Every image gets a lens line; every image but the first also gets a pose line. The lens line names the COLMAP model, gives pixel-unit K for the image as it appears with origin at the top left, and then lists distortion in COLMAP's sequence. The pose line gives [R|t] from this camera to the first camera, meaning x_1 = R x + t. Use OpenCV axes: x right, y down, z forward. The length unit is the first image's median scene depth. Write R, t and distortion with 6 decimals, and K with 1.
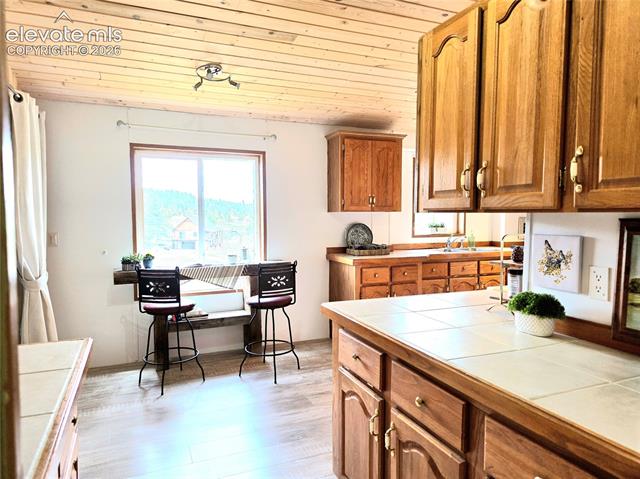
lens RADIAL K [[428.8, 0, 319.0], [0, 428.8, 242.1], [0, 0, 1]] dist [0.009724, 0.000534]
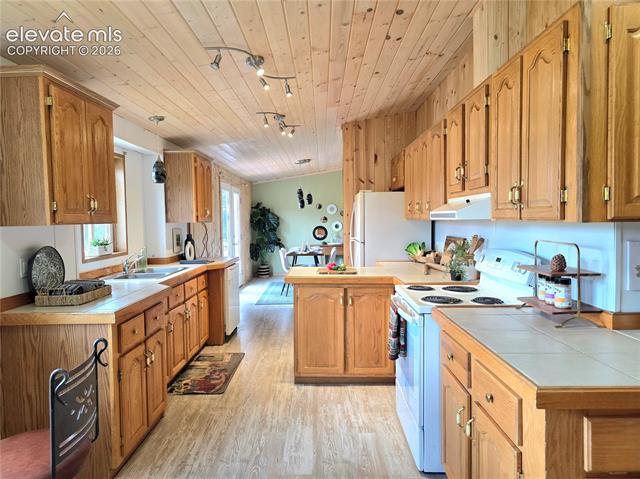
lens RADIAL K [[428.8, 0, 319.6], [0, 428.8, 237.1], [0, 0, 1]] dist [0.009724, 0.000534]
pose [[0.402411, -0.040515, 0.914562, -0.764006], [0.074611, 0.997148, 0.011344, -0.100705], [-0.912413, 0.063671, 0.404287, 1.317580]]
